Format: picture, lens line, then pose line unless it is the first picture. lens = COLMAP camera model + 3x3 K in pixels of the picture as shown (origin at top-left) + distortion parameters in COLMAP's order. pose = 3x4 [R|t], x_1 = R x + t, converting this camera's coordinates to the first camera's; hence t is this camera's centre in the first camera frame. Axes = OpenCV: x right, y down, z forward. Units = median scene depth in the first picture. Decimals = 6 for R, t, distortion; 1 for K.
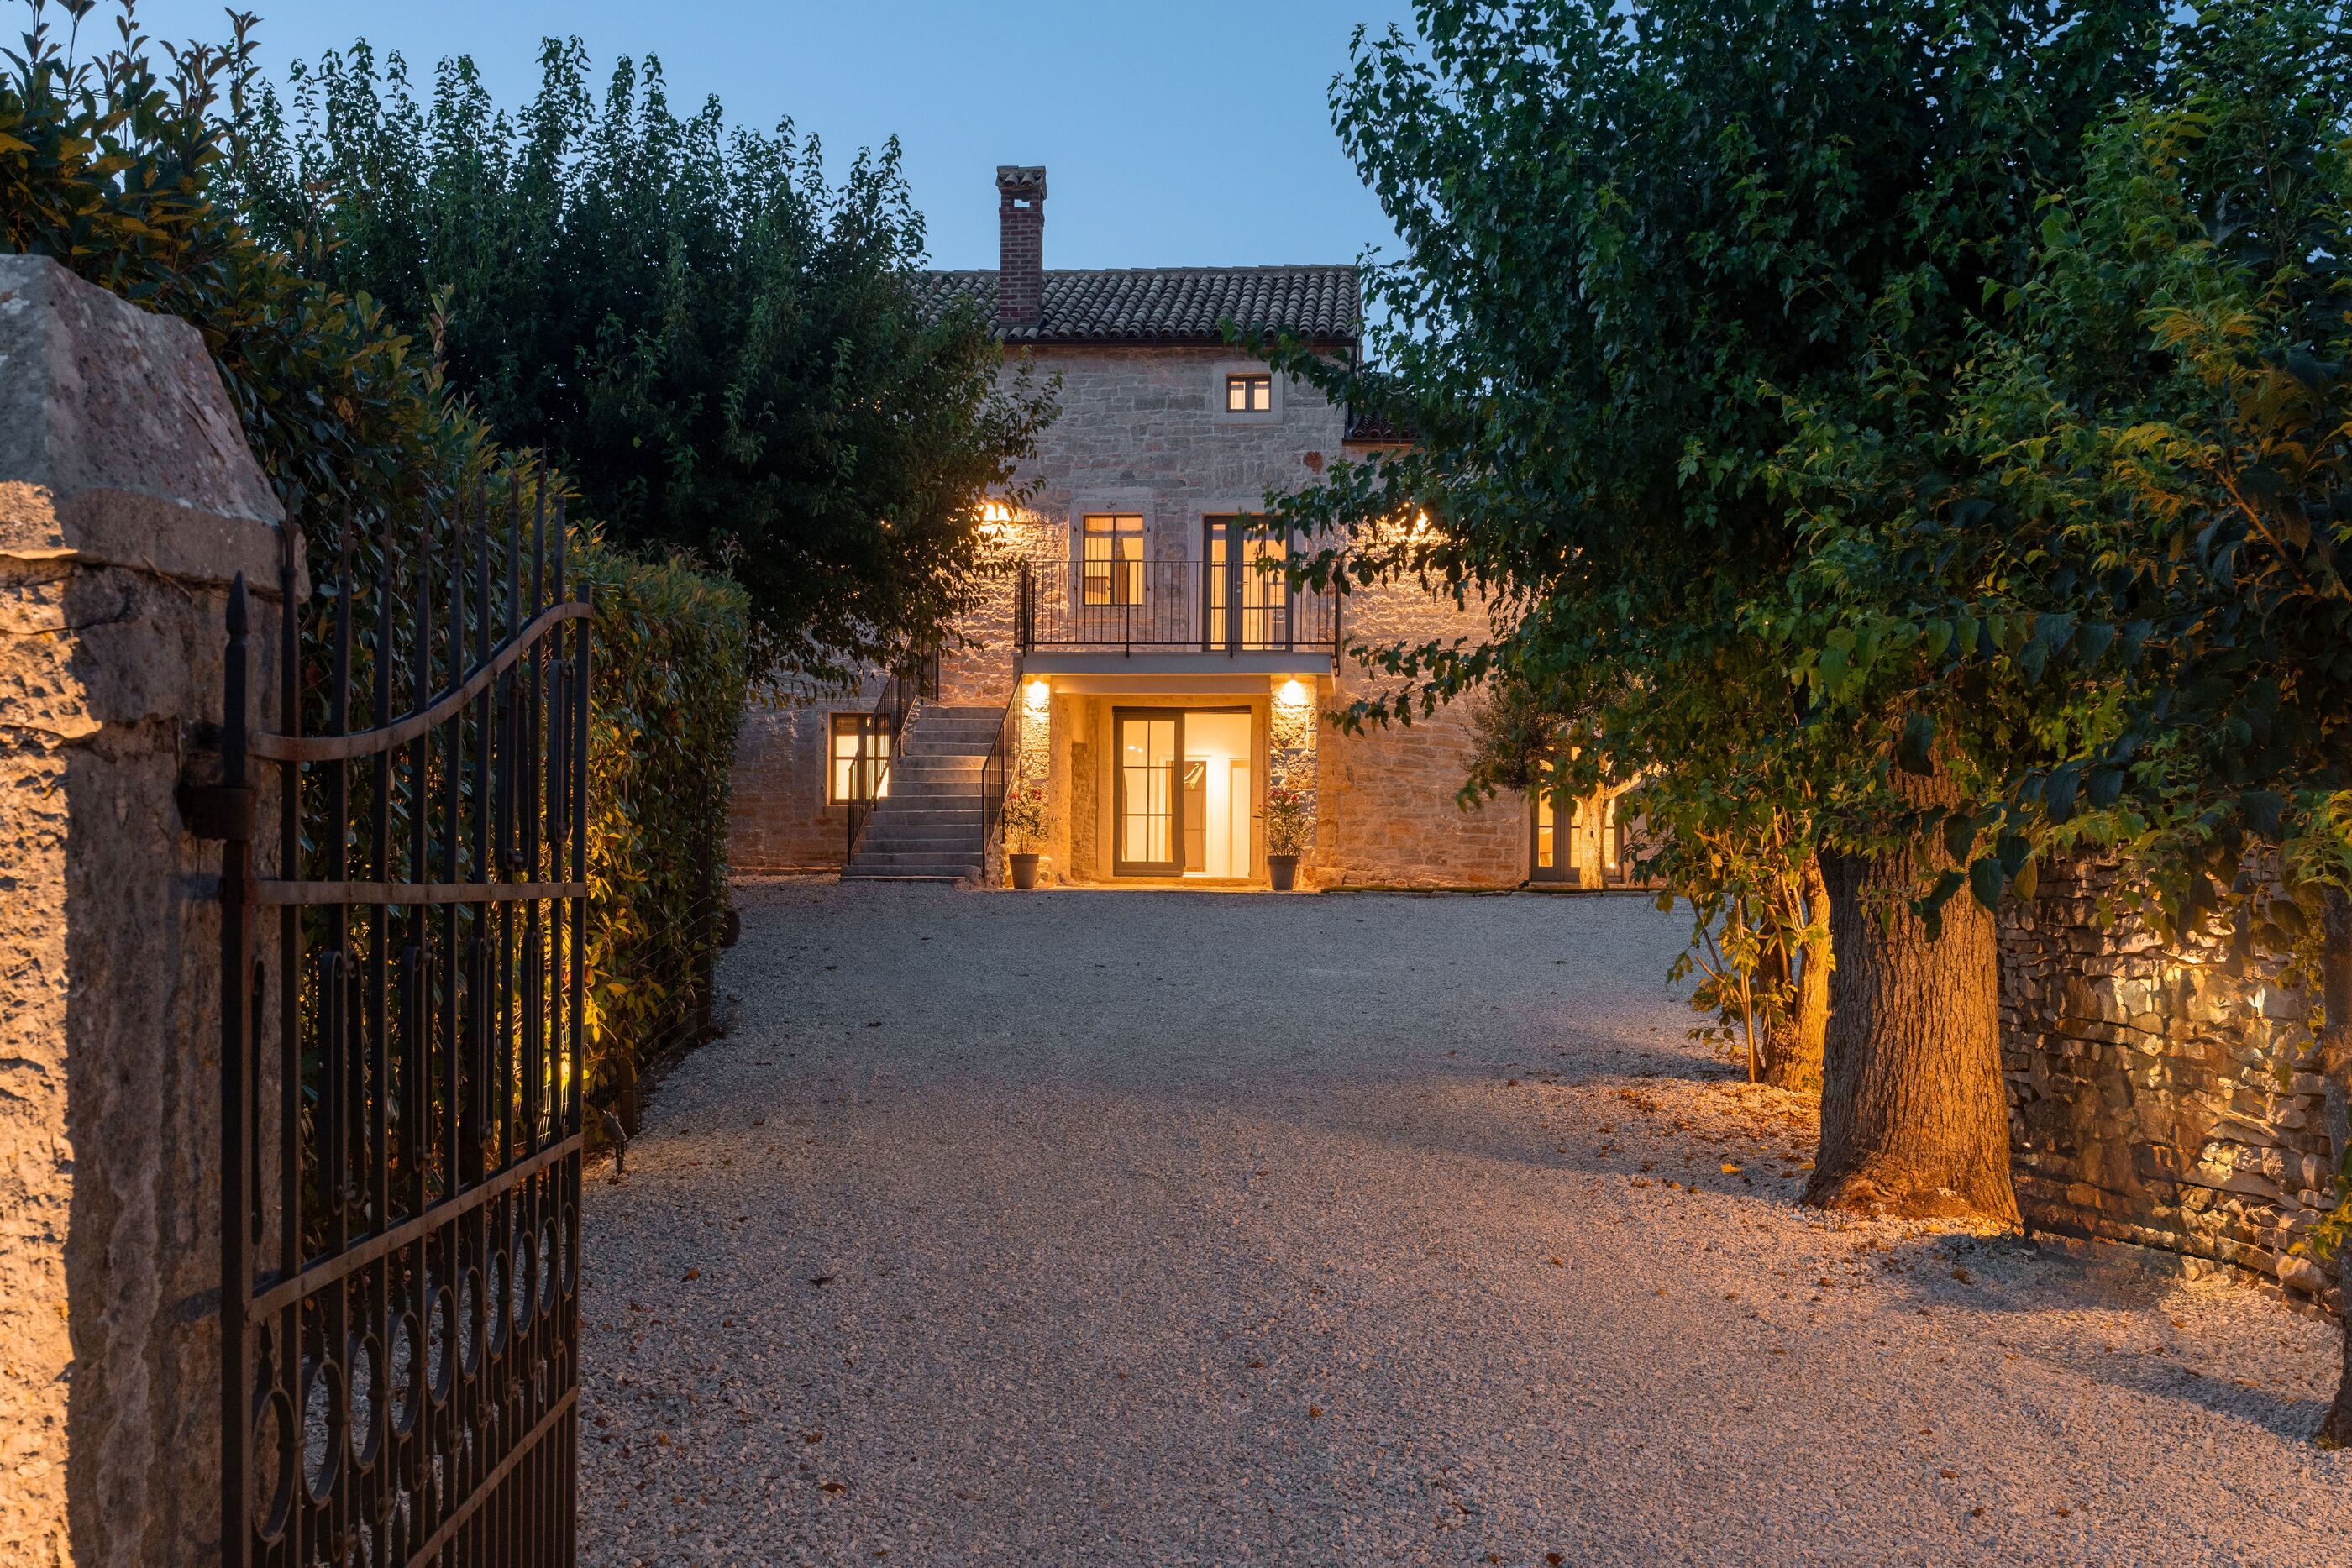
lens RADIAL K [[2436.2, 0, 1176.1], [0, 2436.2, 787.6], [0, 0, 1]] dist [0.004770, 0.000000]
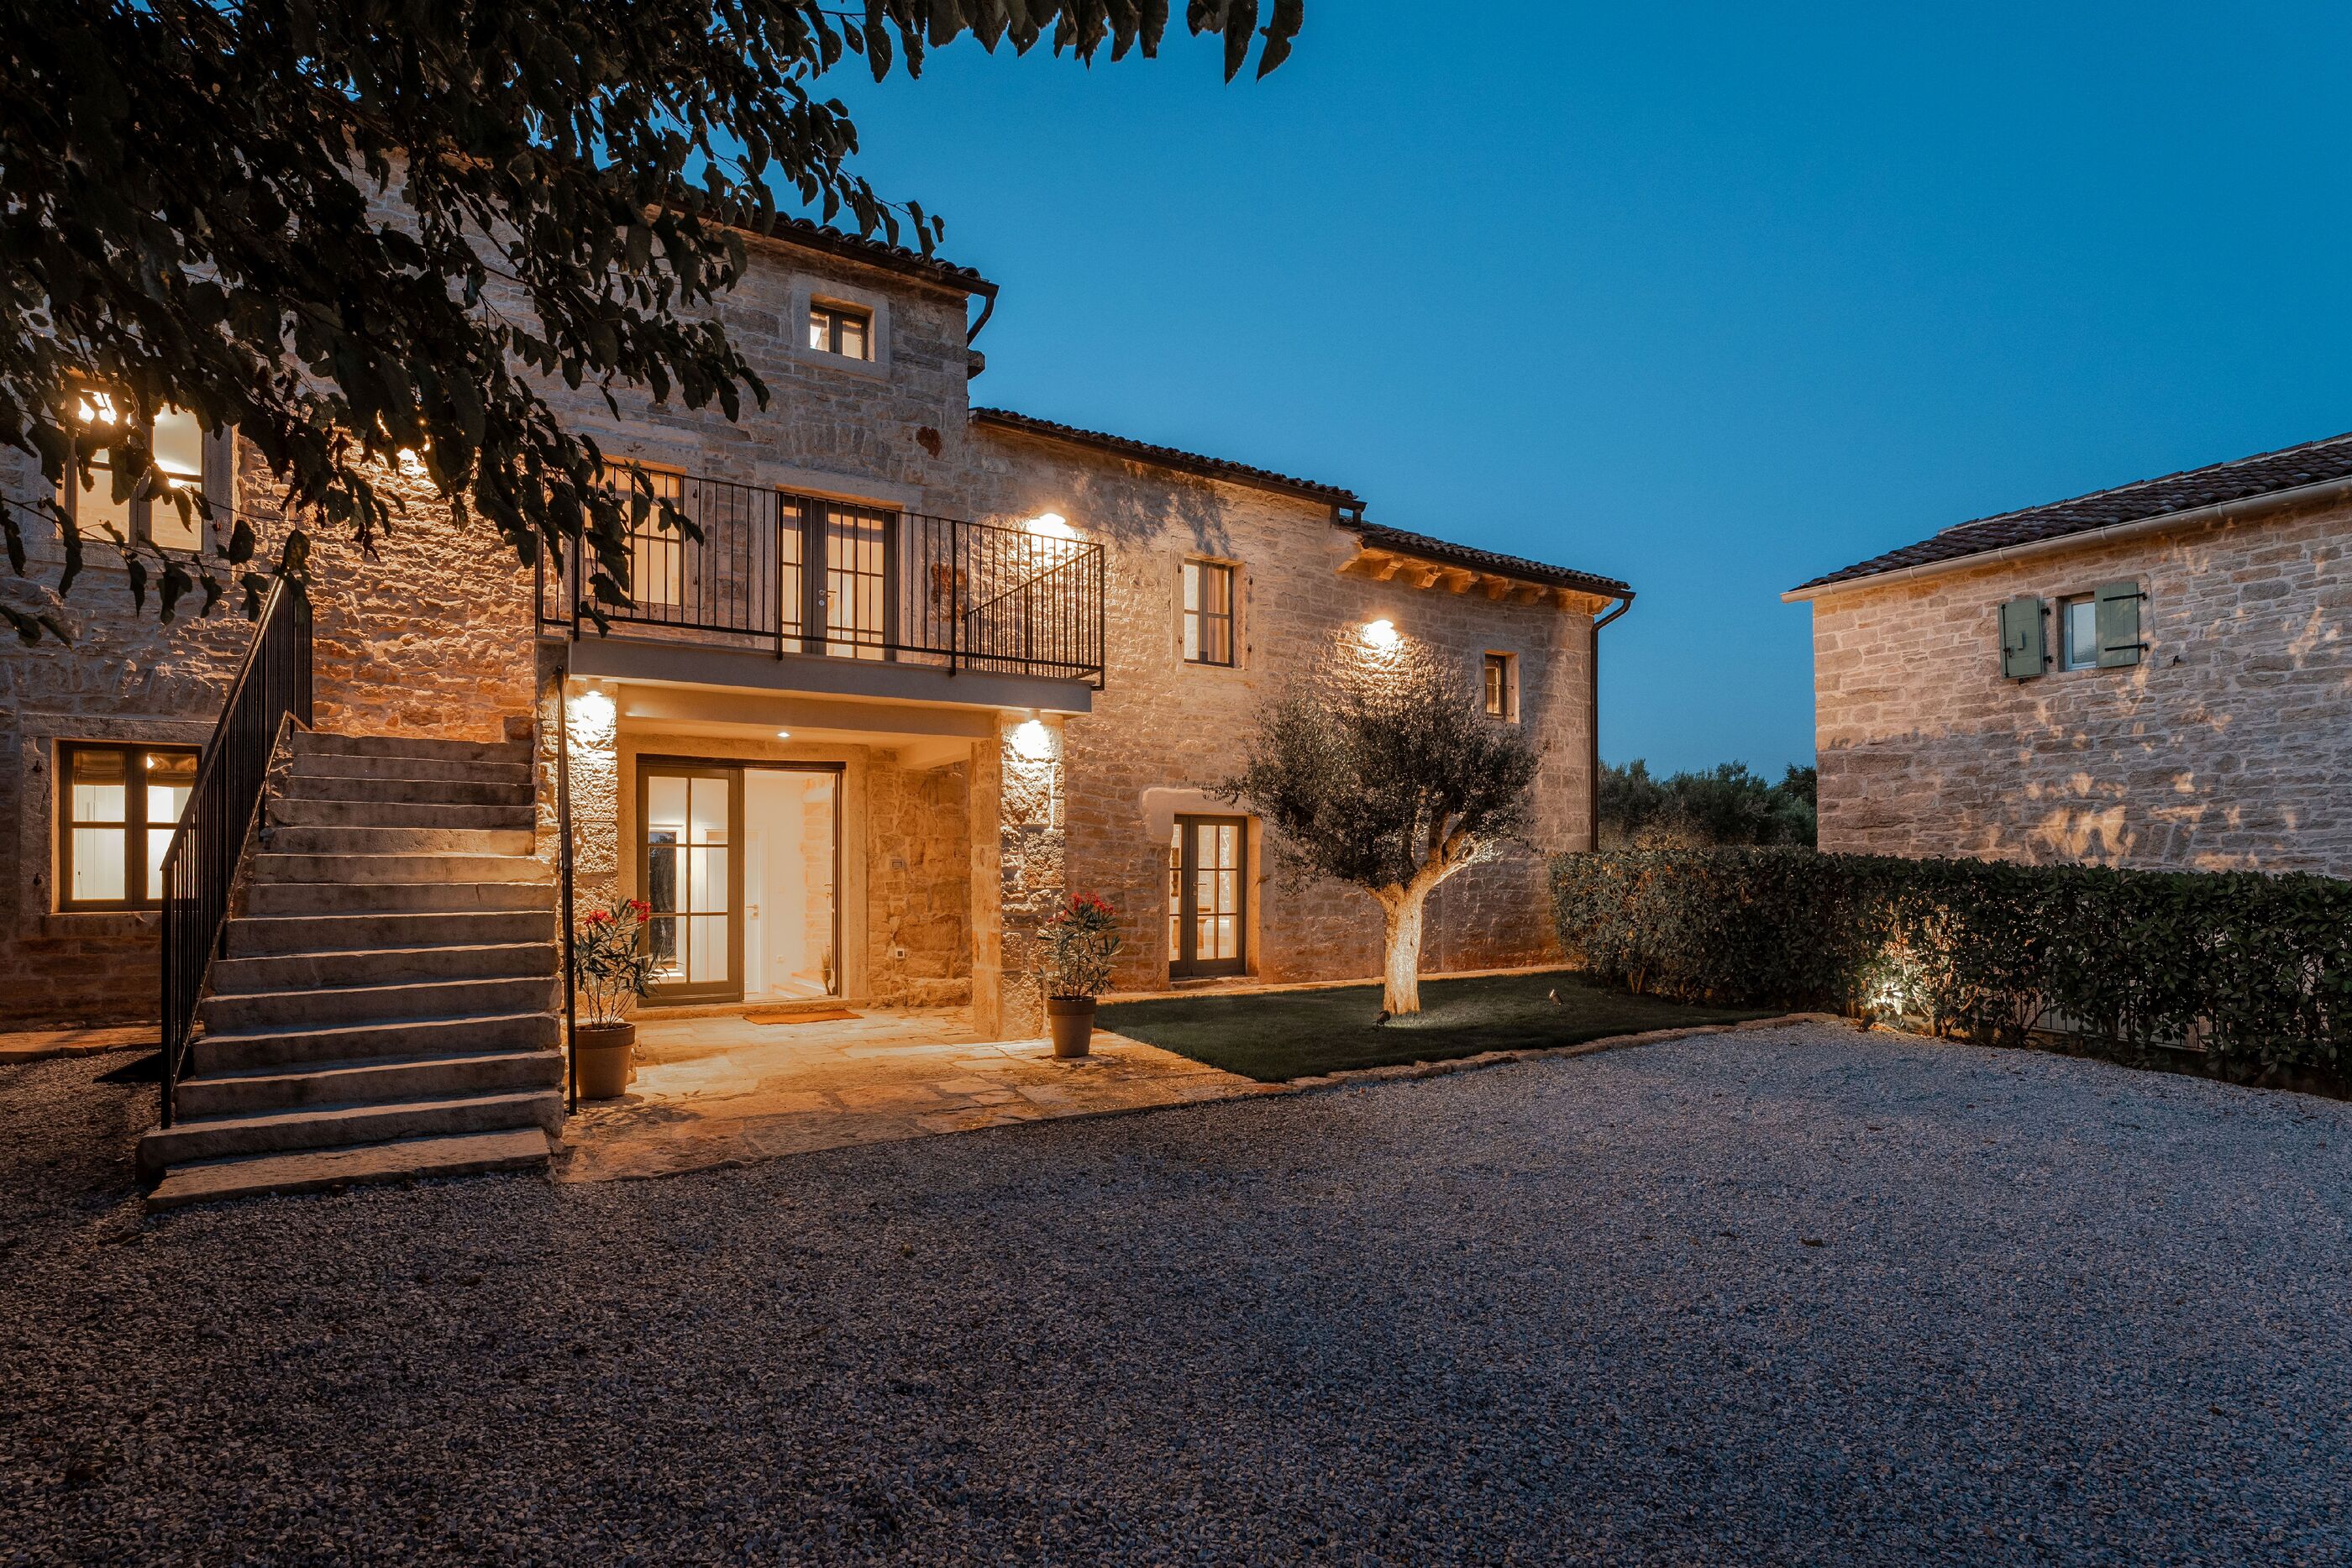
lens RADIAL K [[1166.5, 0, 1153.7], [0, 1166.5, 860.9], [0, 0, 1]] dist [-0.002419, -0.000542]
pose [[0.804414, -0.003688, 0.594057, -0.101395], [-0.008902, 0.999794, 0.018260, -0.011092], [-0.594002, -0.019977, 0.804215, 0.659806]]
